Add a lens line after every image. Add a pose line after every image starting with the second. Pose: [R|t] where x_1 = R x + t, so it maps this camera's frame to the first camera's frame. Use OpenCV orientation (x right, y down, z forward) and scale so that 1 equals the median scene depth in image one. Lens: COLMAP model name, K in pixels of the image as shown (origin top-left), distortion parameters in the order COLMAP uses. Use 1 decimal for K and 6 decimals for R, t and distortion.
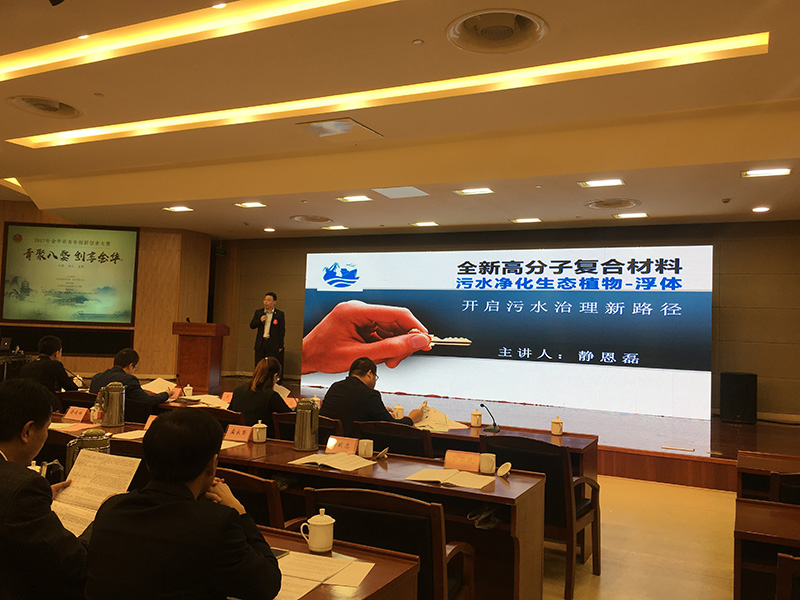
lens RADIAL K [[673.6, 0, 400.0], [0, 673.6, 300.0], [0, 0, 1]] dist [0.096212, -0.153052]
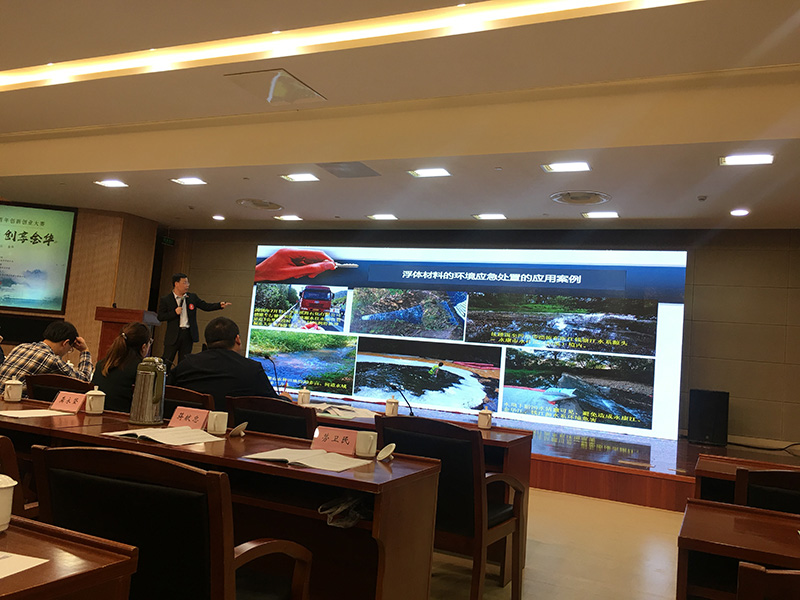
lens RADIAL K [[675.7, 0, 399.4], [0, 675.7, 305.3], [0, 0, 1]] dist [0.100182, -0.167613]
pose [[0.998335, 0.051750, 0.025469, 0.054355], [-0.051073, 0.998342, -0.026555, 0.041335], [-0.026801, 0.025210, 0.999323, 0.095236]]
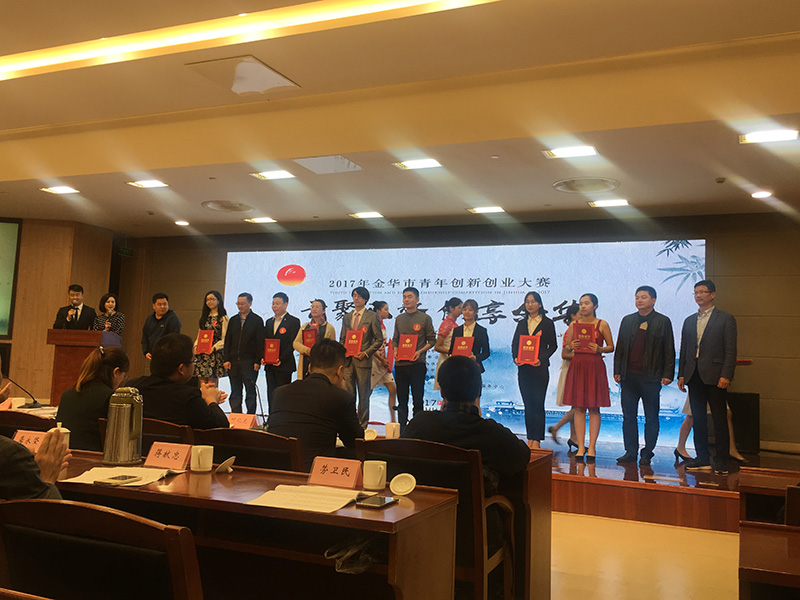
lens RADIAL K [[755.2, 0, 400.0], [0, 755.2, 300.0], [0, 0, 1]] dist [0.029289, 0.001836]
pose [[0.998893, 0.010007, 0.045969, 0.046870], [-0.008054, 0.999065, -0.042466, 0.039990], [-0.046351, 0.042049, 0.998040, 0.101888]]
